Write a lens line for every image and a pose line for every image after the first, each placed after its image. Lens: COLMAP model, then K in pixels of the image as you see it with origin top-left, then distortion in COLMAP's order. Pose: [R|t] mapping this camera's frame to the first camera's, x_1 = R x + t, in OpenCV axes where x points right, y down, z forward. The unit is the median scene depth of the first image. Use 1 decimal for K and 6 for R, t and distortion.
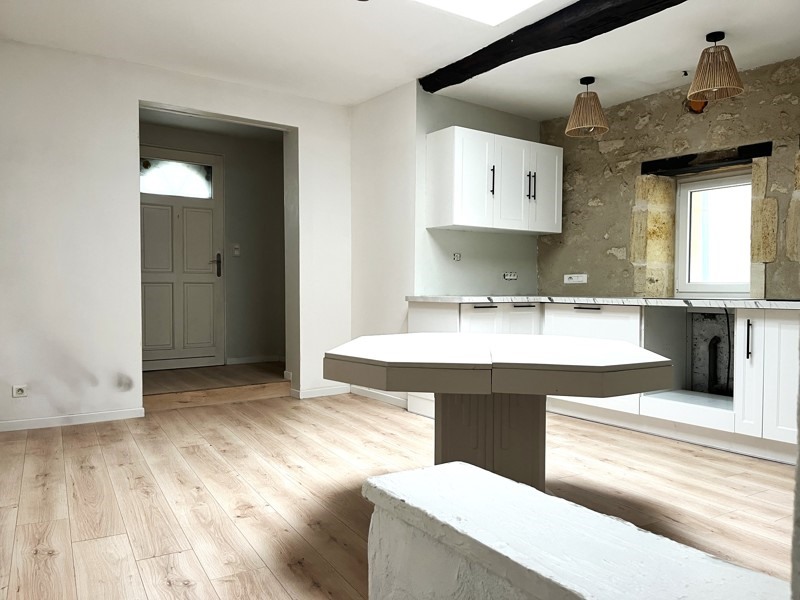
lens RADIAL K [[614.7, 0, 398.2], [0, 614.7, 302.5], [0, 0, 1]] dist [0.065968, -0.061972]
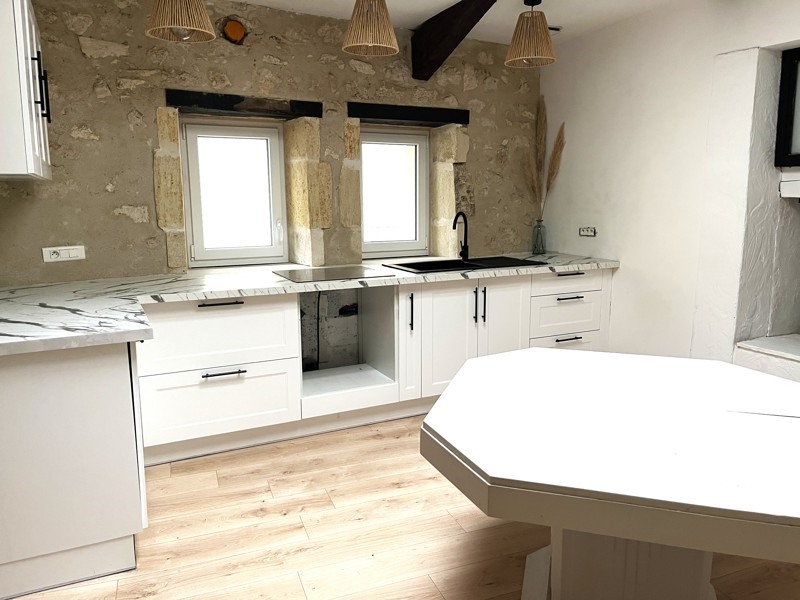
lens RADIAL K [[614.7, 0, 398.2], [0, 614.7, 303.2], [0, 0, 1]] dist [0.065968, -0.061972]
pose [[0.160491, -0.177768, 0.970897, -0.332865], [0.031170, 0.984070, 0.175027, -0.103581], [-0.986545, 0.002173, 0.163475, 0.650621]]
